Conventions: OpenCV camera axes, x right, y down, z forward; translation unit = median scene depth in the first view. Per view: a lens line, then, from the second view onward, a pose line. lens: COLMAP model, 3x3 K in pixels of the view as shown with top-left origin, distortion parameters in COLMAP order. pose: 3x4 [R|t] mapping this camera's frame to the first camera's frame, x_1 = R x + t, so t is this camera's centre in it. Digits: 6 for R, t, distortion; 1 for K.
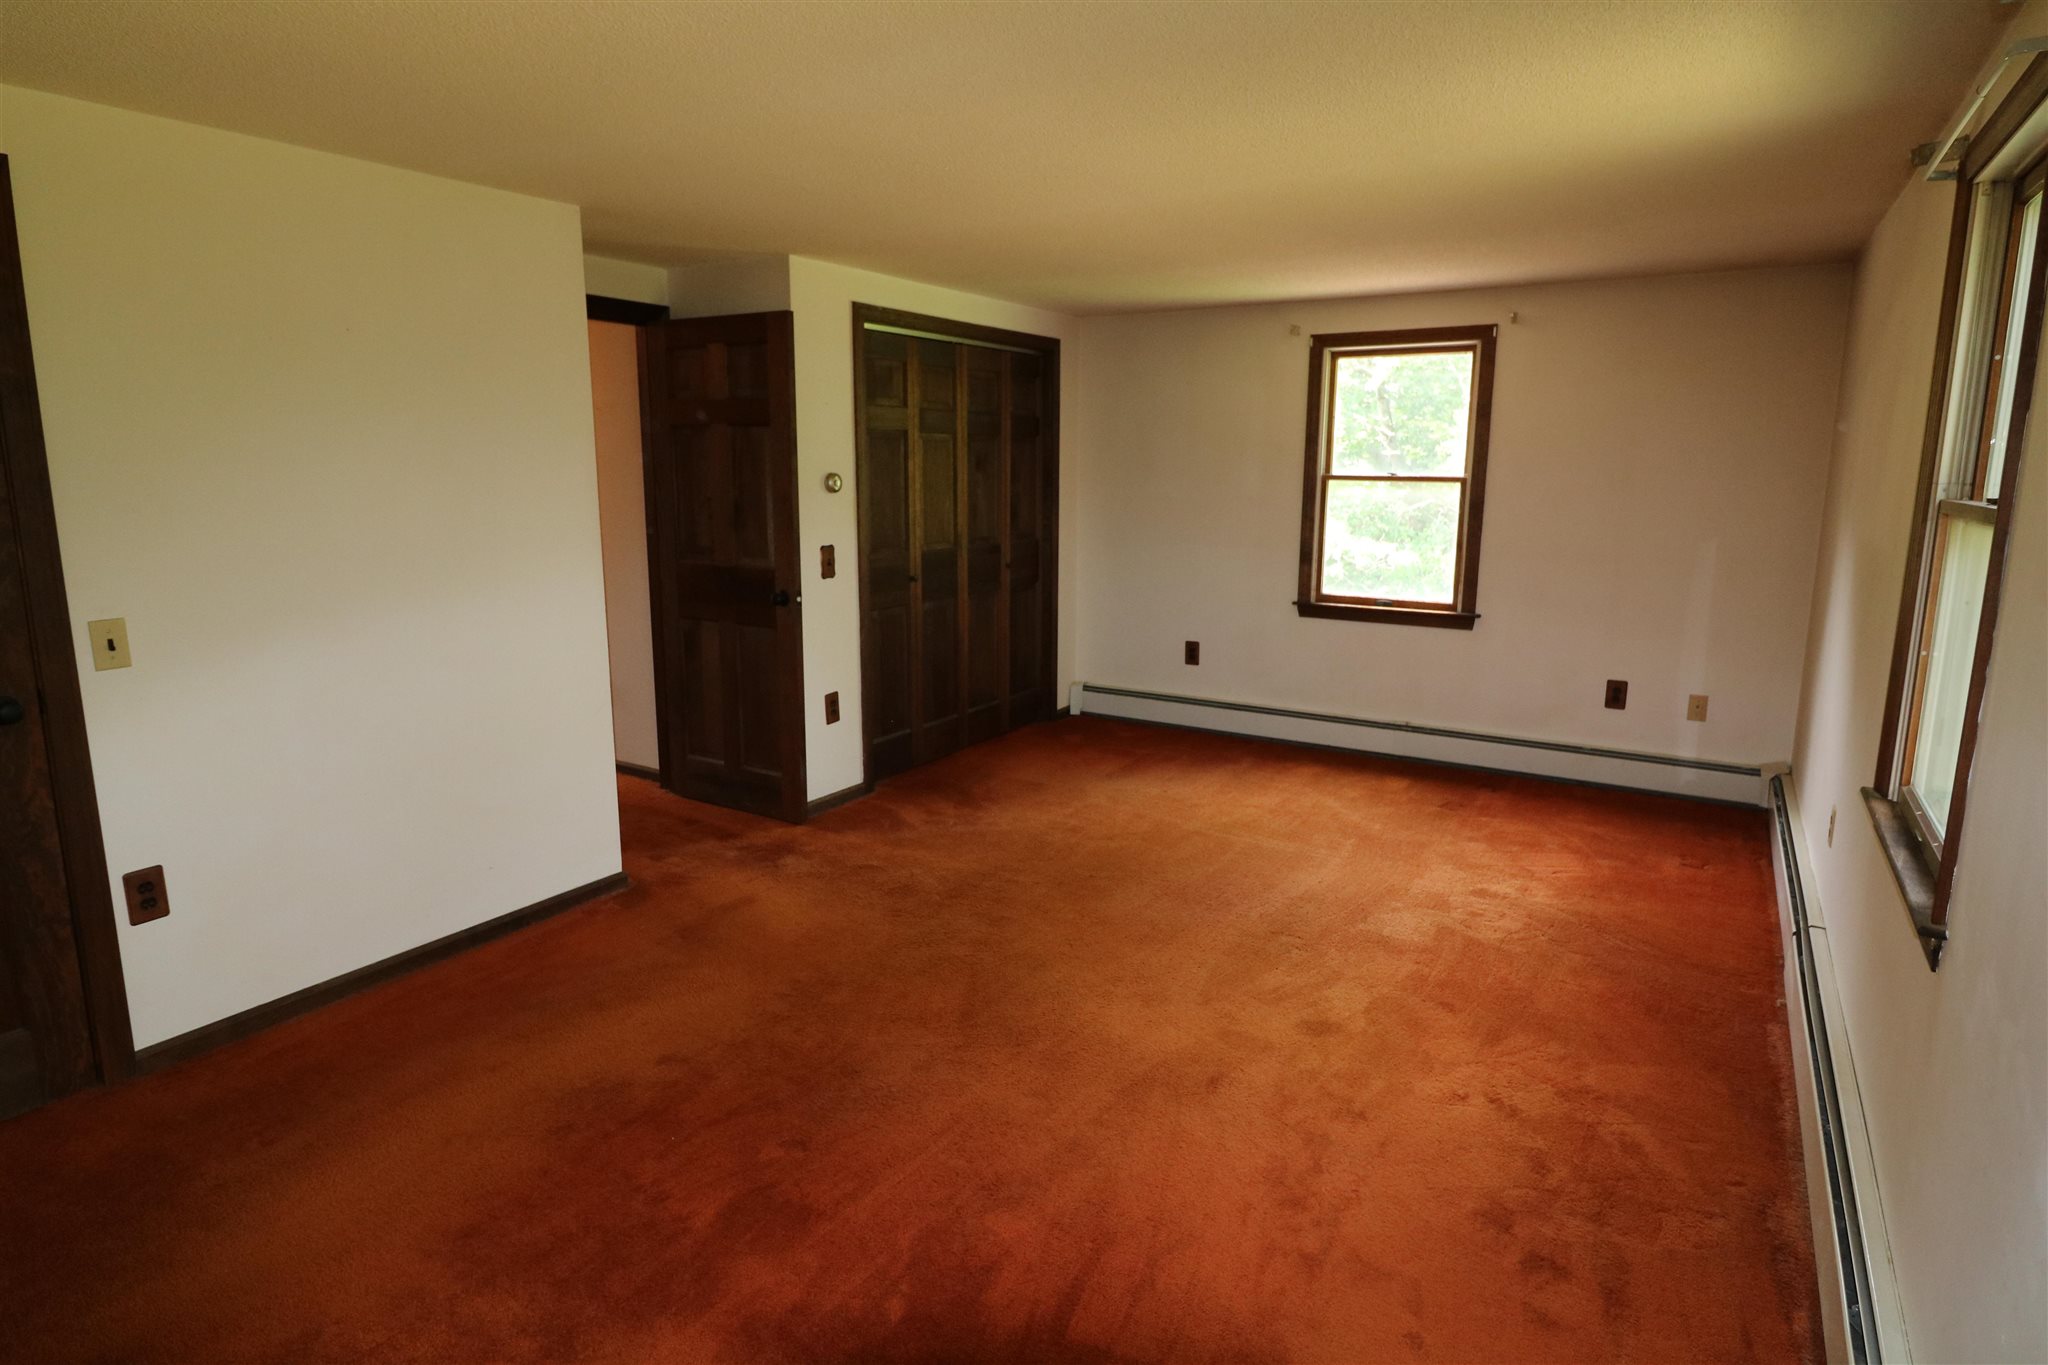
lens RADIAL K [[1156.7, 0, 1024.0], [0, 1156.7, 682.5], [0, 0, 1]] dist [-0.001033, -0.000047]
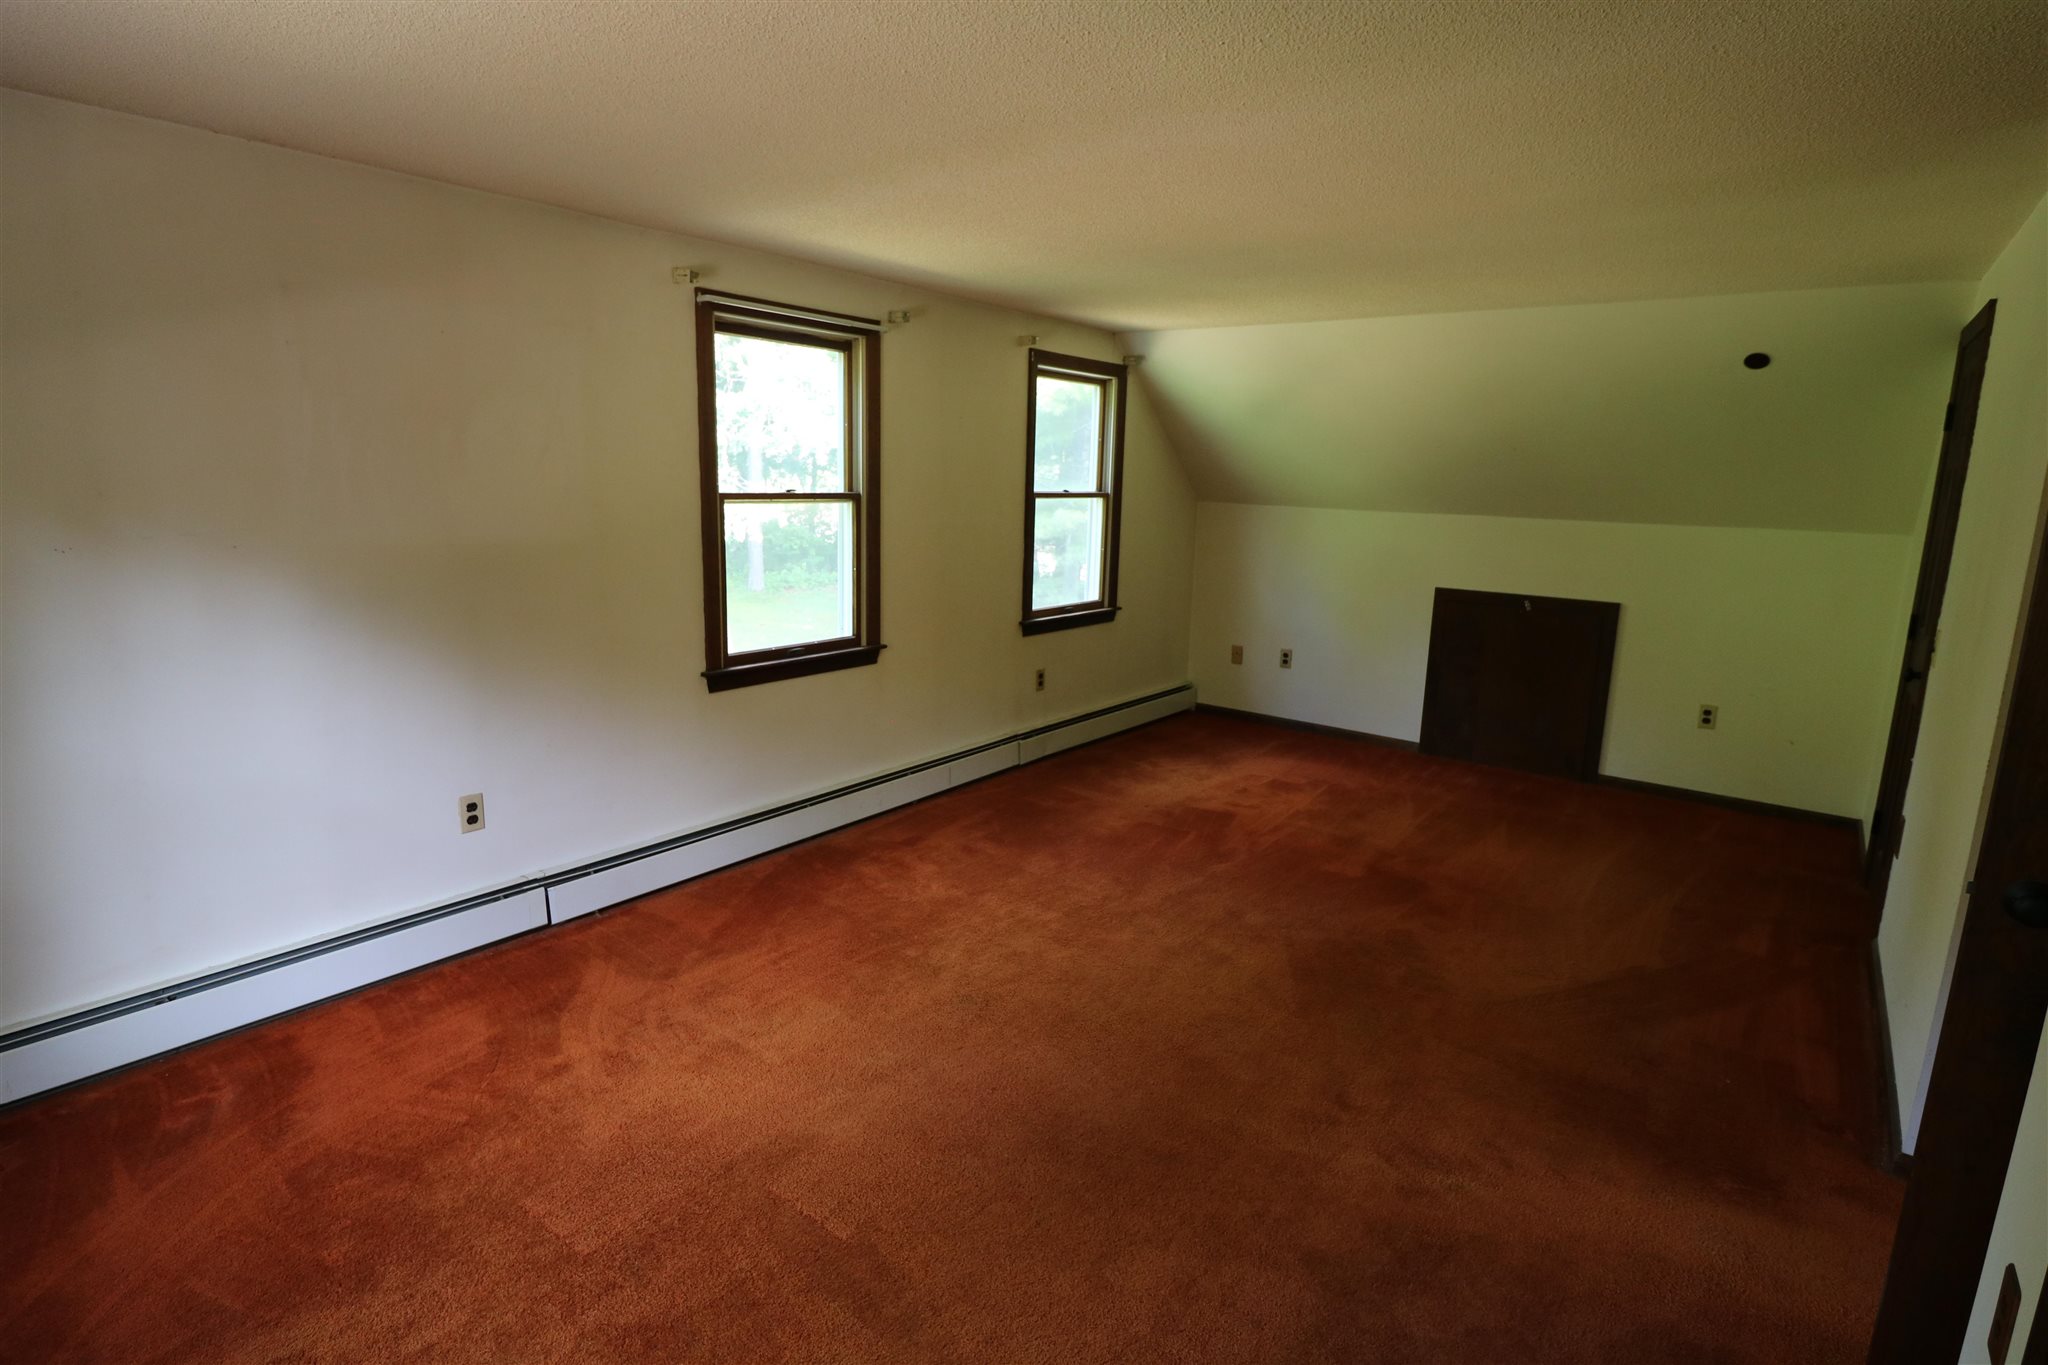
lens RADIAL K [[1031.5, 0, 1024.0], [0, 1031.5, 682.5], [0, 0, 1]] dist [-0.000206, -0.000005]
pose [[0.108196, -0.187816, 0.976227, -0.385024], [0.181001, 0.969300, 0.166423, -0.143219], [-0.977513, 0.158691, 0.138869, 0.776889]]
